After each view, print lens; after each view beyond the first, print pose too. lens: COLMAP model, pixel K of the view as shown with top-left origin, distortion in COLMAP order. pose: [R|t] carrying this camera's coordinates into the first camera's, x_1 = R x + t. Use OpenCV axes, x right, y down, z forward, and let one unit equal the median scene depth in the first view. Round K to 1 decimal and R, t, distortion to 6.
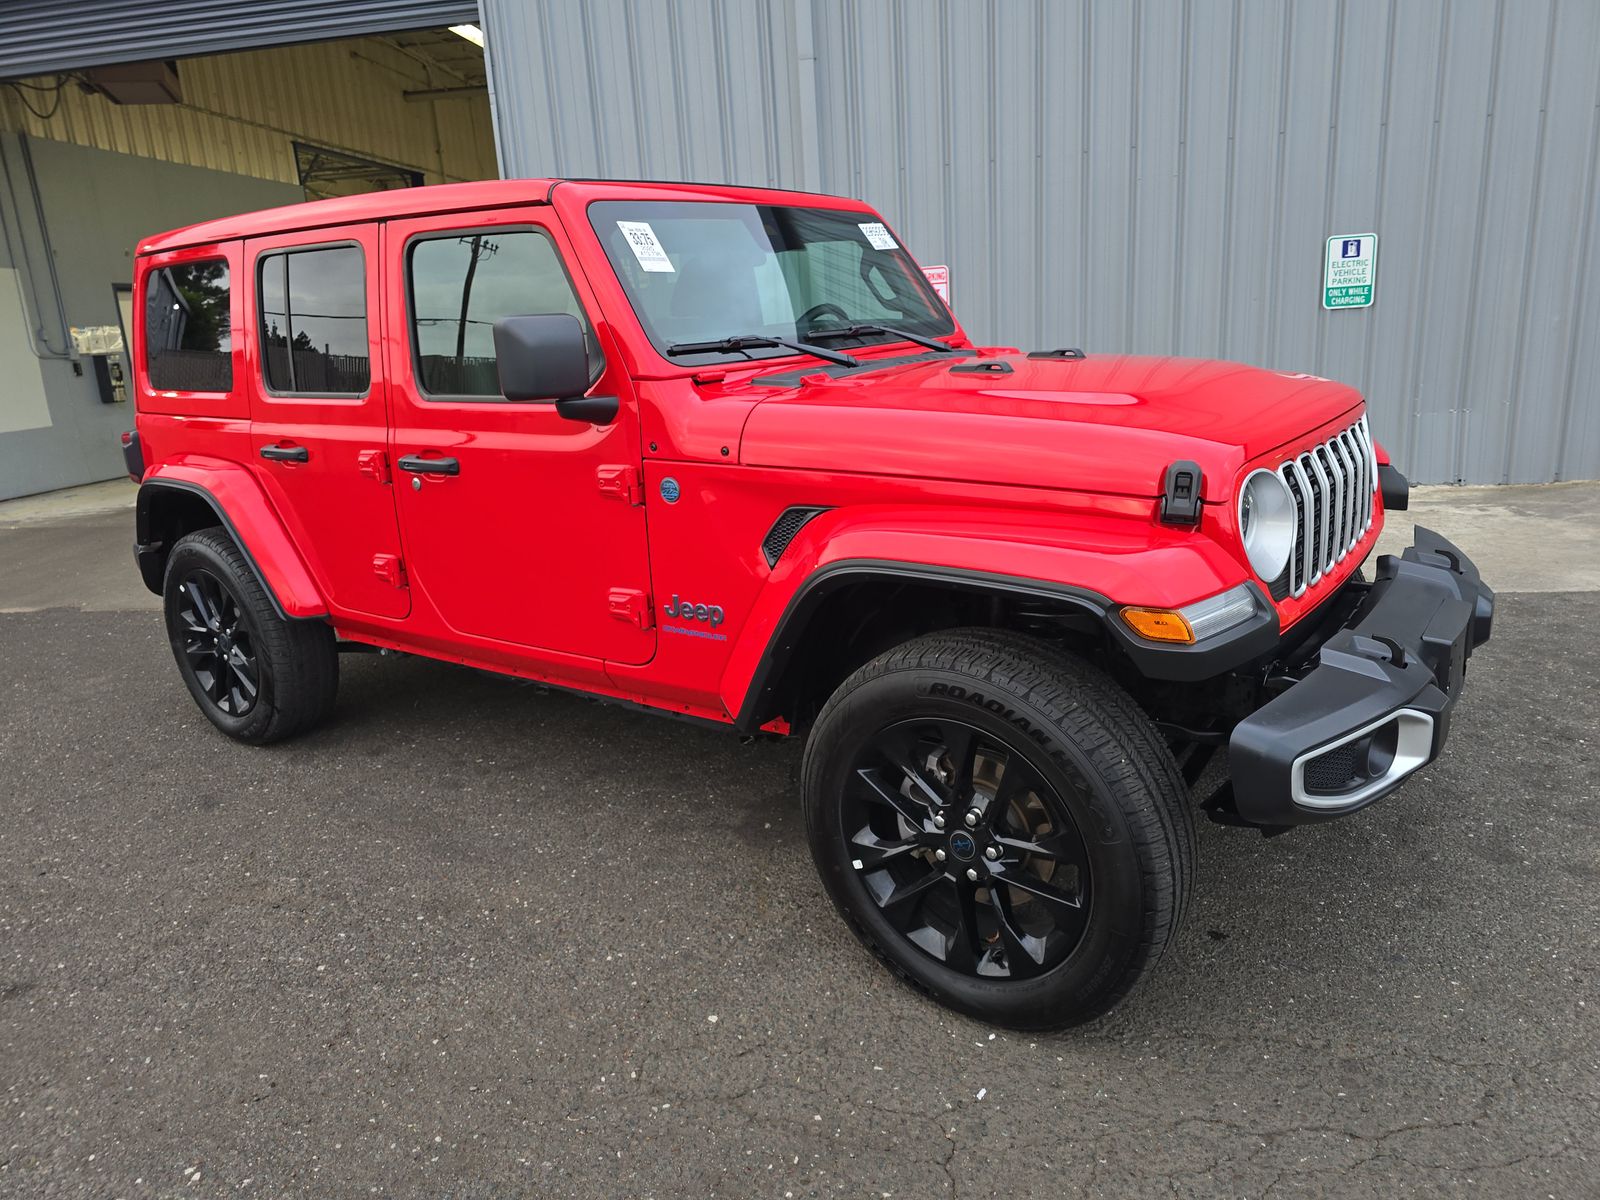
lens RADIAL K [[1083.8, 0, 804.1], [0, 1083.8, 593.0], [0, 0, 1]] dist [0.044980, -0.042741]
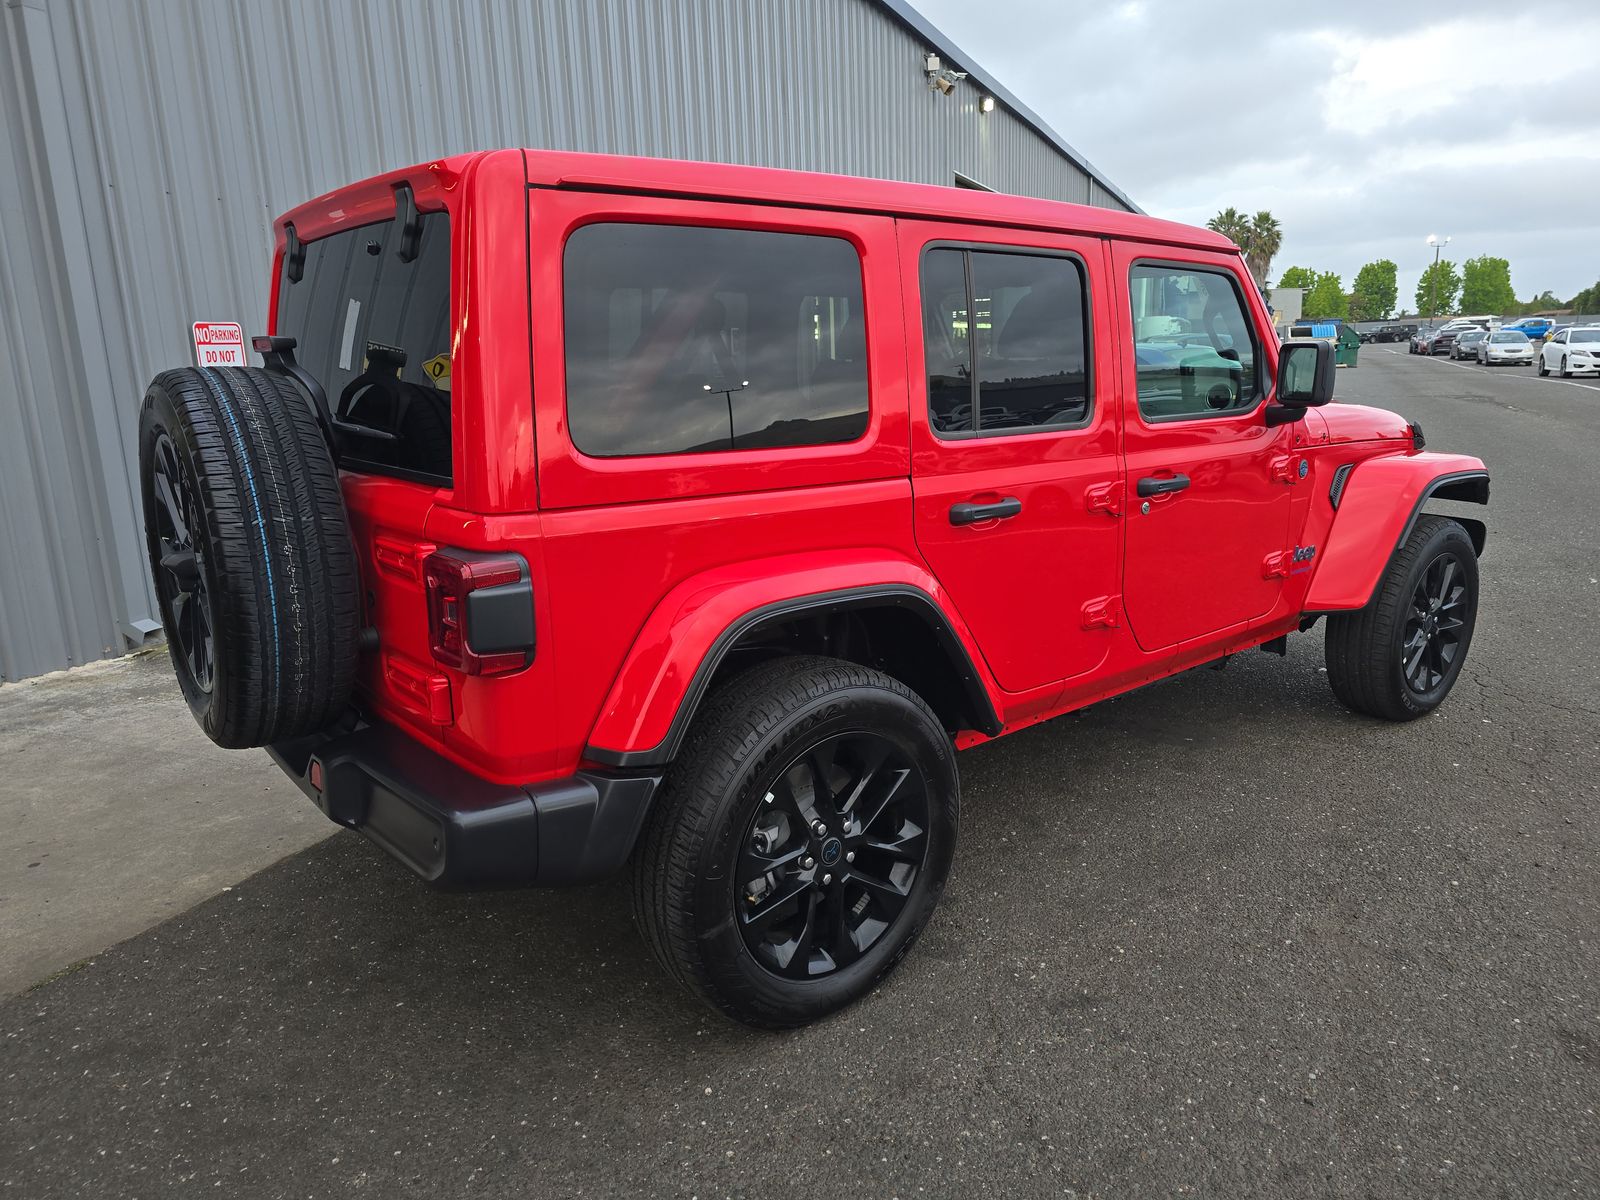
lens RADIAL K [[1083.8, 0, 804.1], [0, 1083.8, 593.0], [0, 0, 1]] dist [0.044980, -0.042741]
pose [[0.250047, -0.150129, 0.956524, -1.270488], [0.260163, 0.961993, 0.082978, -0.172336], [-0.932626, 0.228104, 0.279601, 0.947514]]
